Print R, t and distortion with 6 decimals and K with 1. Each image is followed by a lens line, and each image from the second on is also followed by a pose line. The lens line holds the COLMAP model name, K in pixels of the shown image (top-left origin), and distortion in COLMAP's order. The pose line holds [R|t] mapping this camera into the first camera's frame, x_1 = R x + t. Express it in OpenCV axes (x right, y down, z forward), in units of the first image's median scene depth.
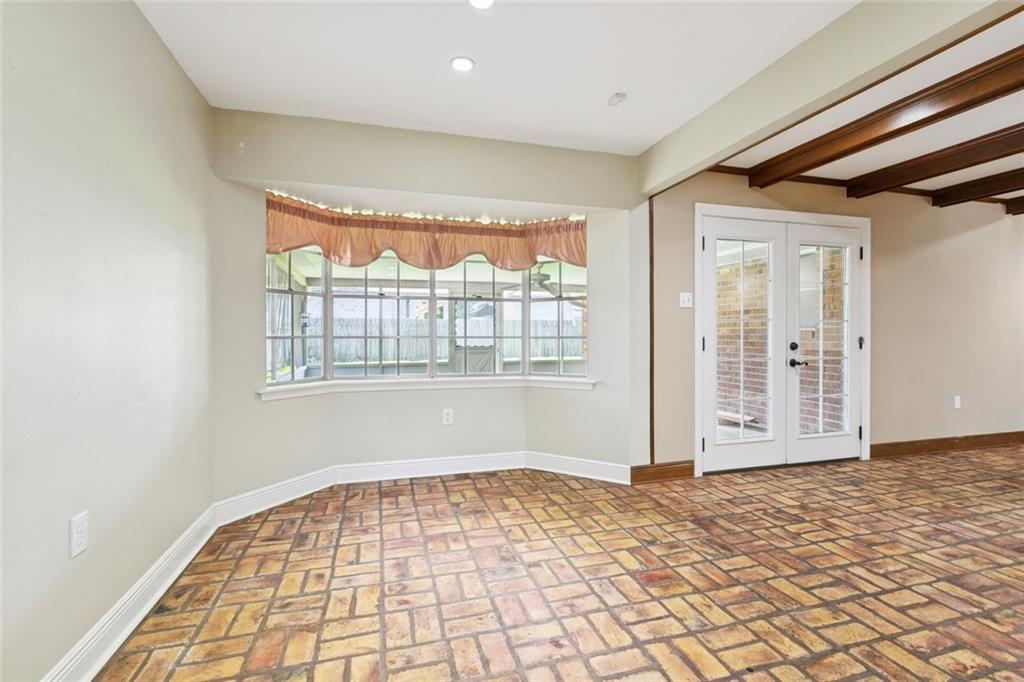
lens RADIAL K [[458.6, 0, 507.4], [0, 458.6, 336.4], [0, 0, 1]] dist [0.000645, -0.000378]
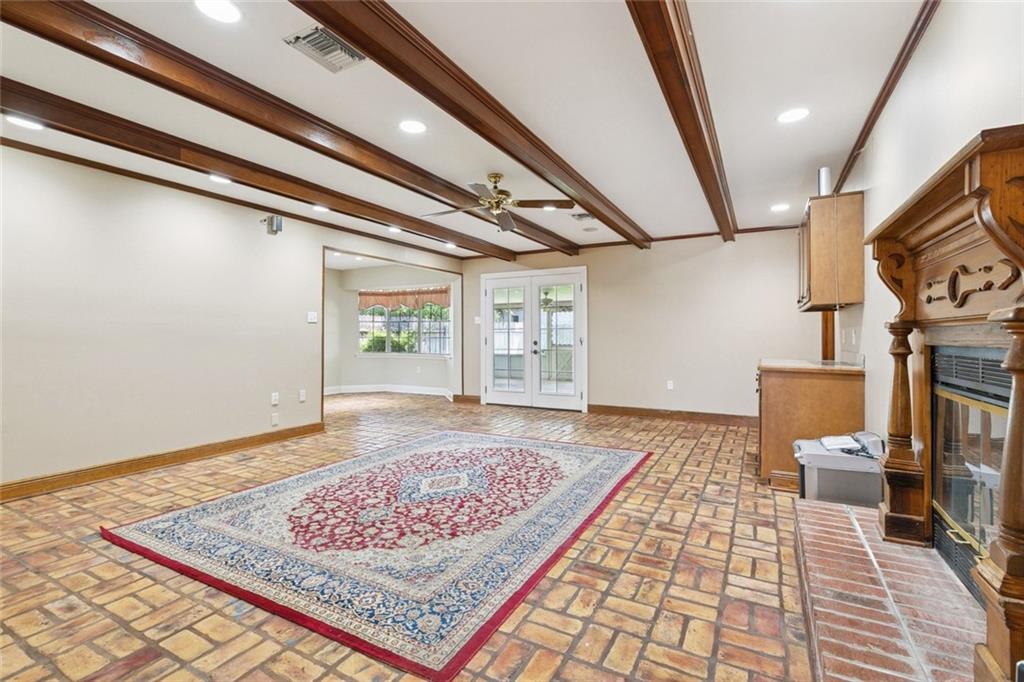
lens RADIAL K [[458.6, 0, 511.0], [0, 458.6, 336.2], [0, 0, 1]] dist [0.000645, -0.000378]
pose [[0.711230, -0.000014, -0.702959, 1.956041], [-0.004304, 0.999981, -0.004375, 0.003073], [0.702946, 0.006138, 0.711217, -0.399801]]
